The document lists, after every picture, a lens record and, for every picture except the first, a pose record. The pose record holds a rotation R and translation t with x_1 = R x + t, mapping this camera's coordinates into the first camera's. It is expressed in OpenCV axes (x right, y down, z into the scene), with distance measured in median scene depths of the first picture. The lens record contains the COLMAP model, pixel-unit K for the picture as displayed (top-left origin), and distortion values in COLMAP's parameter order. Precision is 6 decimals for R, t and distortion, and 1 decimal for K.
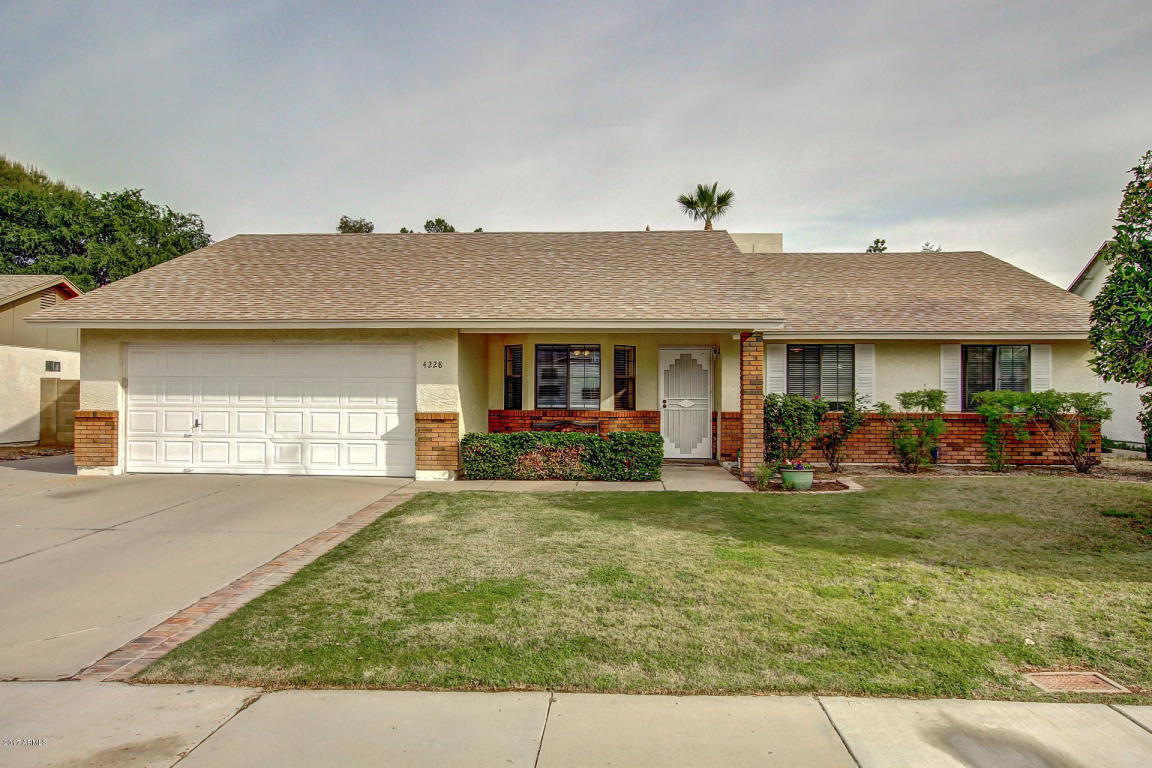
lens RADIAL K [[736.0, 0, 580.7], [0, 736.0, 389.6], [0, 0, 1]] dist [-0.008728, -0.003518]
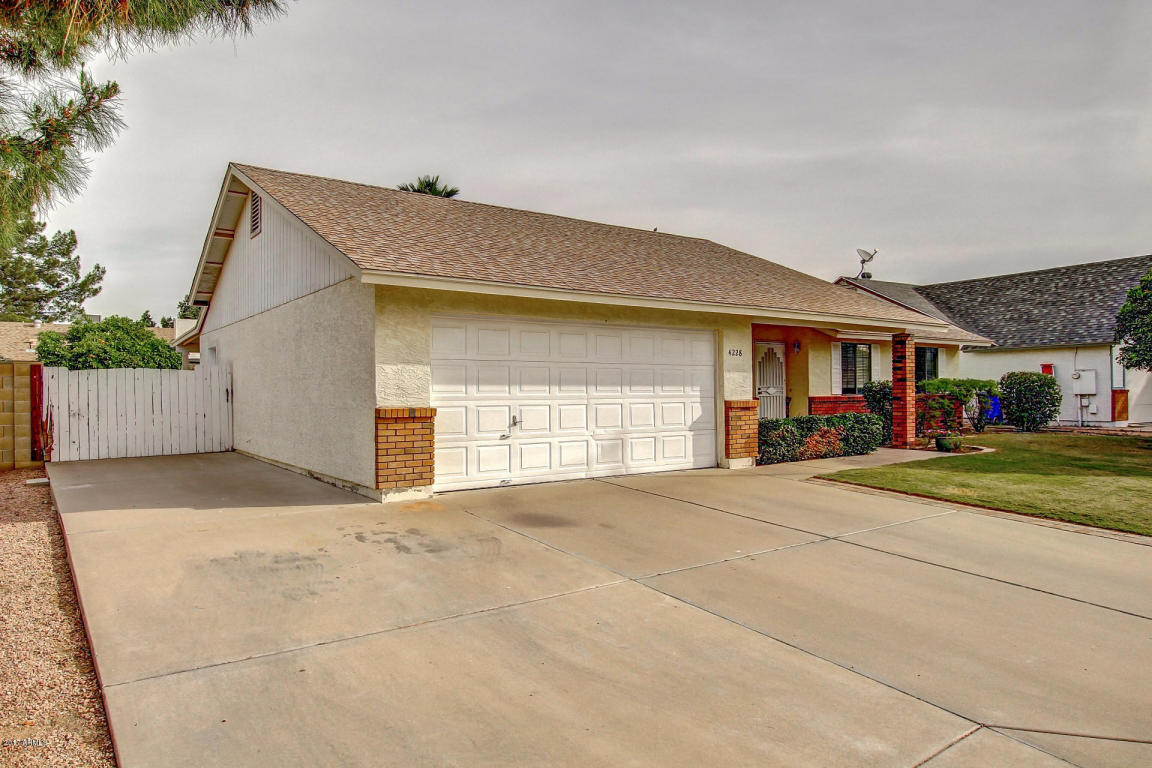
lens RADIAL K [[736.0, 0, 579.0], [0, 736.0, 382.5], [0, 0, 1]] dist [-0.008728, -0.003518]
pose [[0.771655, -0.003672, 0.636031, -0.975964], [0.006302, 0.999978, -0.001872, 0.007054], [-0.636011, 0.005453, 0.771661, 0.353204]]
